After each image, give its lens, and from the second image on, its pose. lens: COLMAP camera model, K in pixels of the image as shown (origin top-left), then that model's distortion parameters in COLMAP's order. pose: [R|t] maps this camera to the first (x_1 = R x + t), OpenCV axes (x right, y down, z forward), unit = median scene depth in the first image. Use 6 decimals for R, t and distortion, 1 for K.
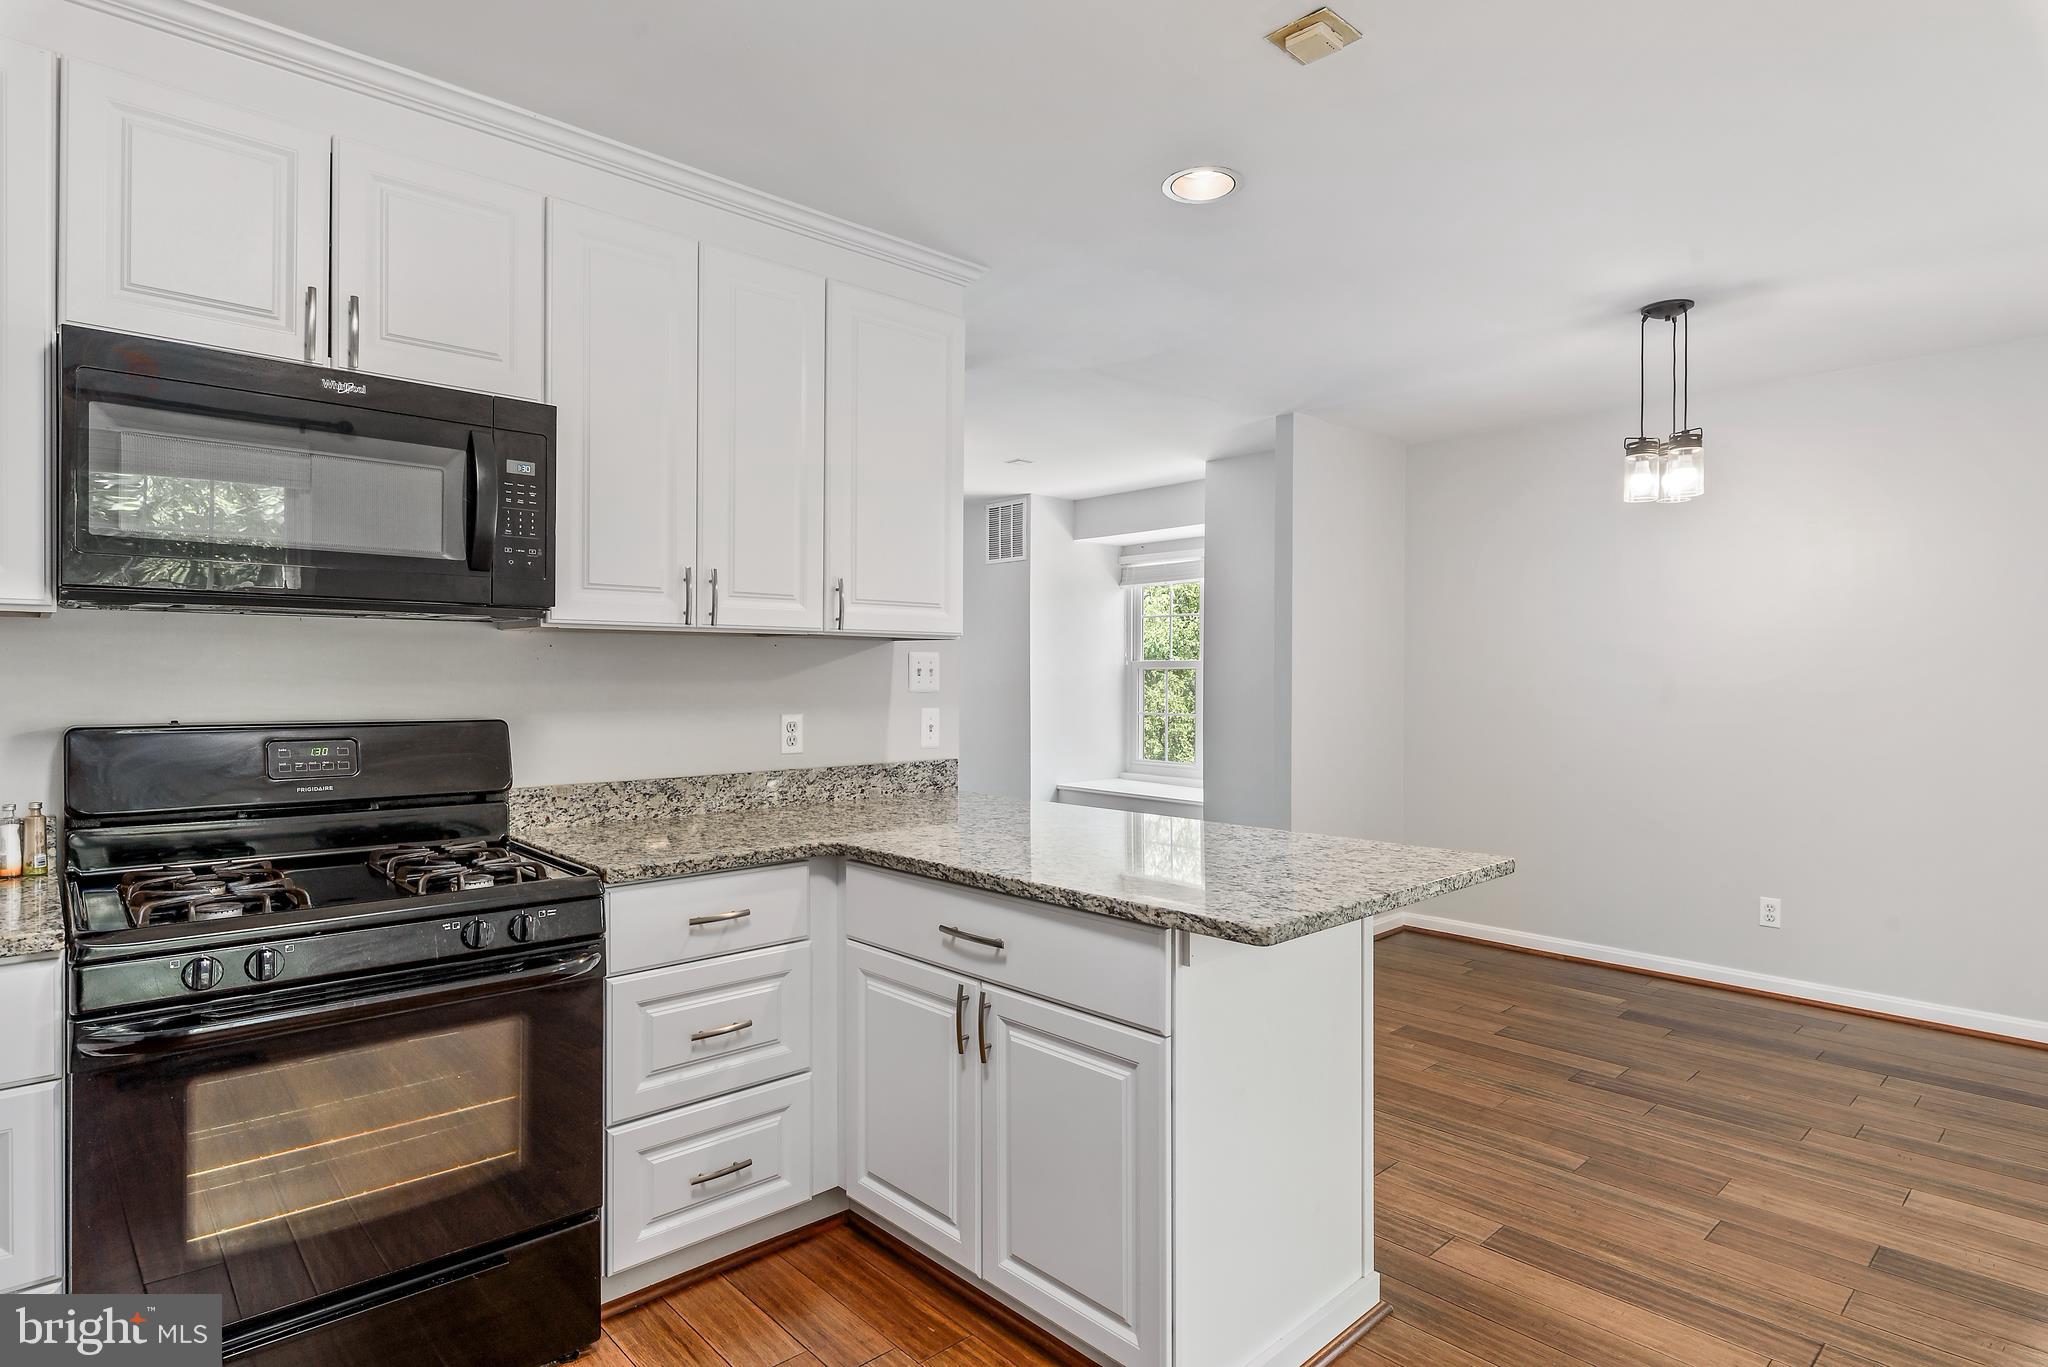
lens RADIAL K [[1071.1, 0, 1027.7], [0, 1071.1, 678.4], [0, 0, 1]] dist [-0.000392, -0.000923]
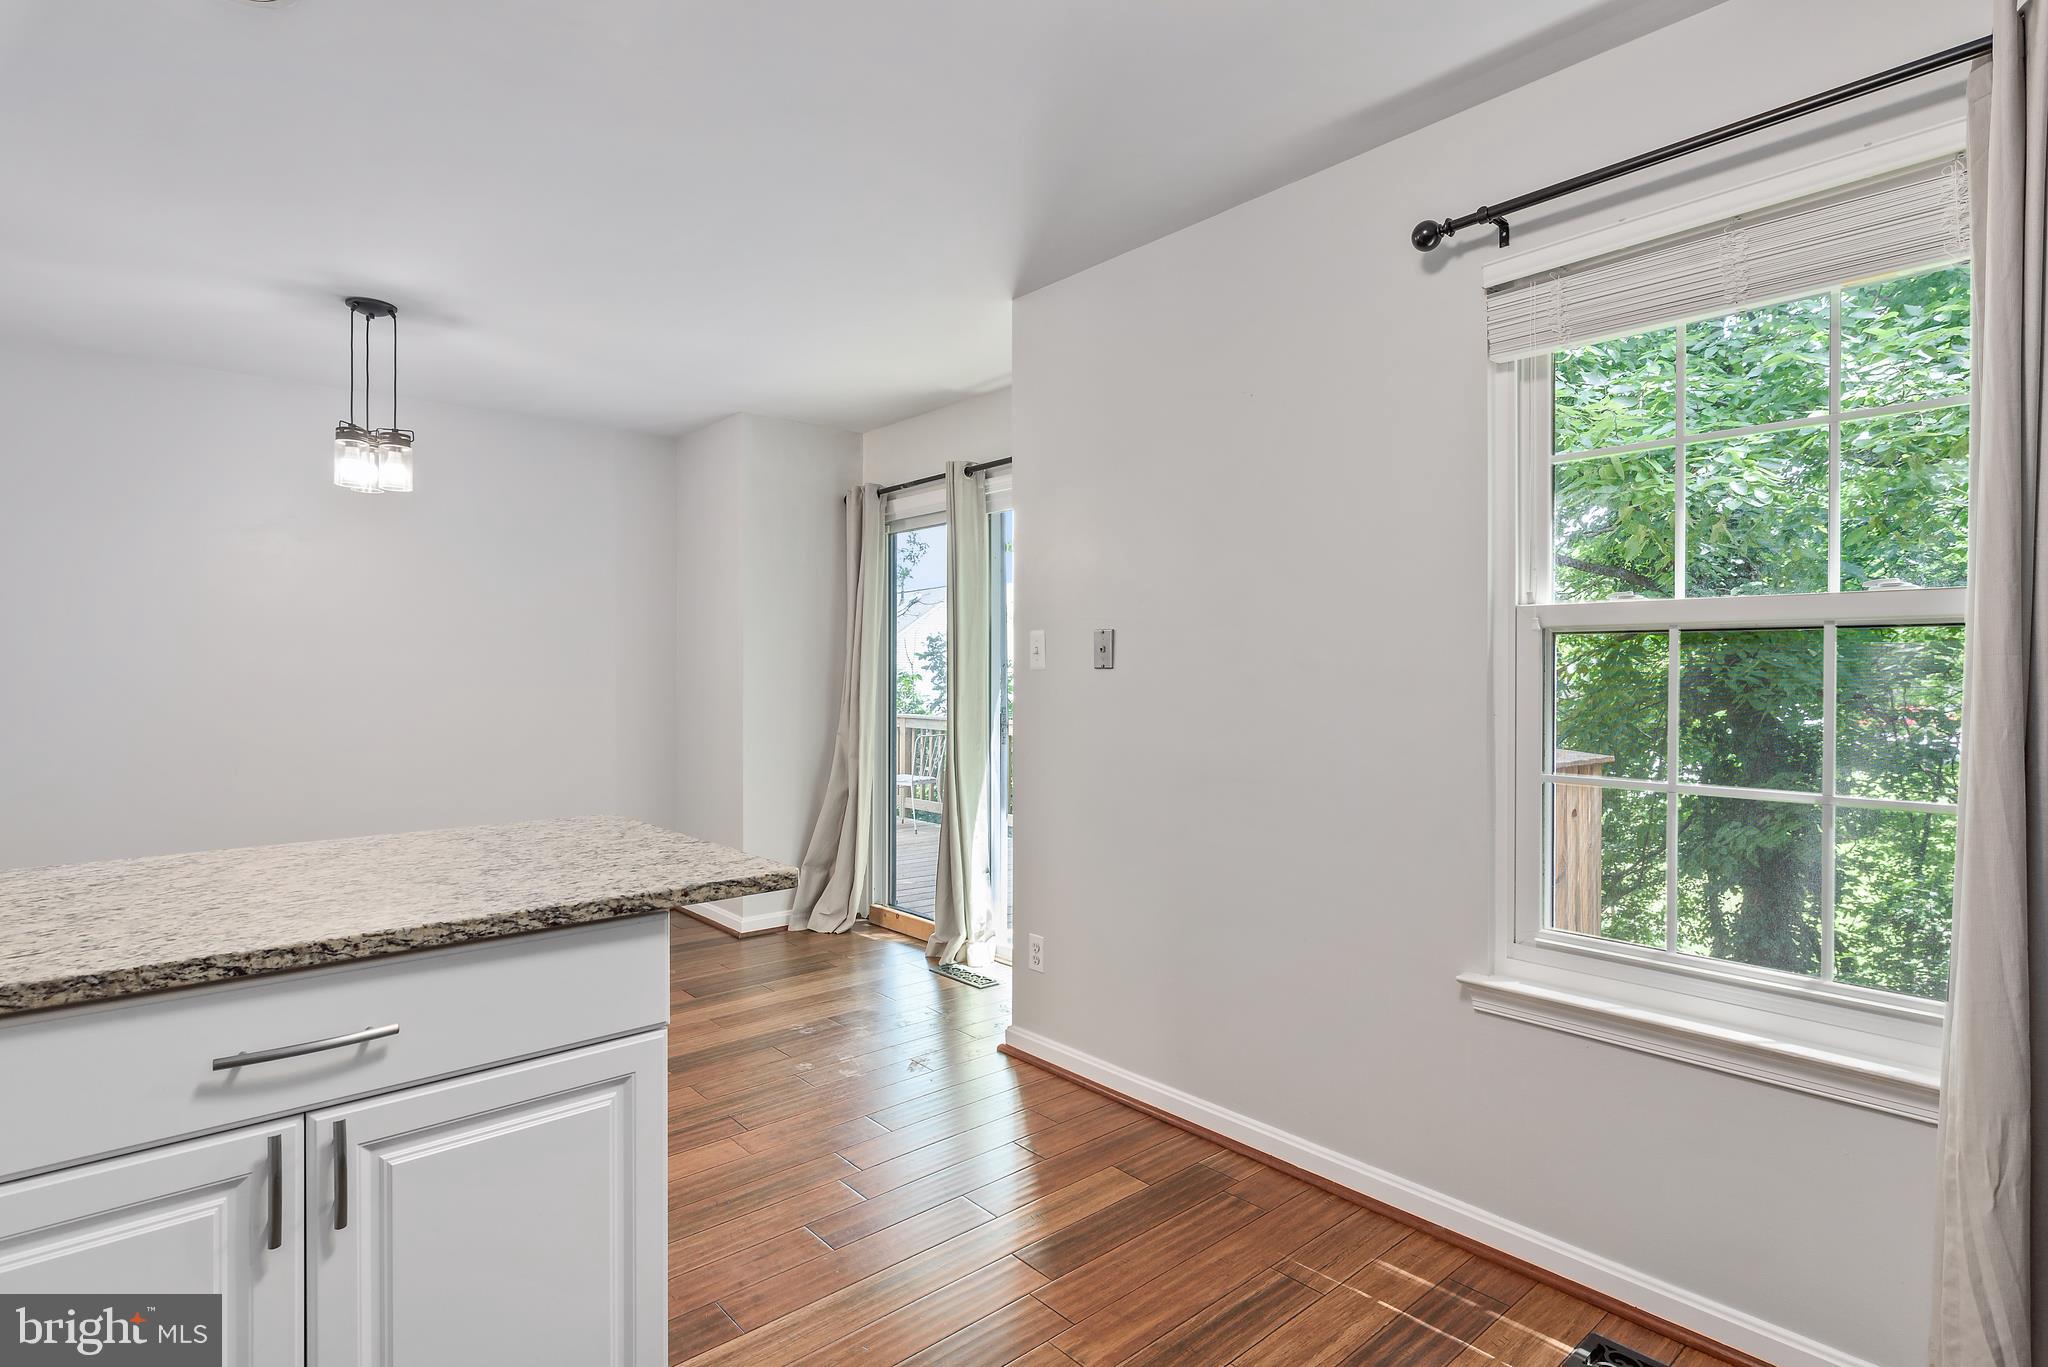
lens RADIAL K [[1044.1, 0, 1018.7], [0, 1044.1, 681.1], [0, 0, 1]] dist [0.002702, 0.000939]
pose [[0.028824, -0.008470, 0.999549, -0.636814], [0.002426, 0.999962, 0.008404, 0.018876], [-0.999582, 0.002182, 0.028843, 0.539879]]
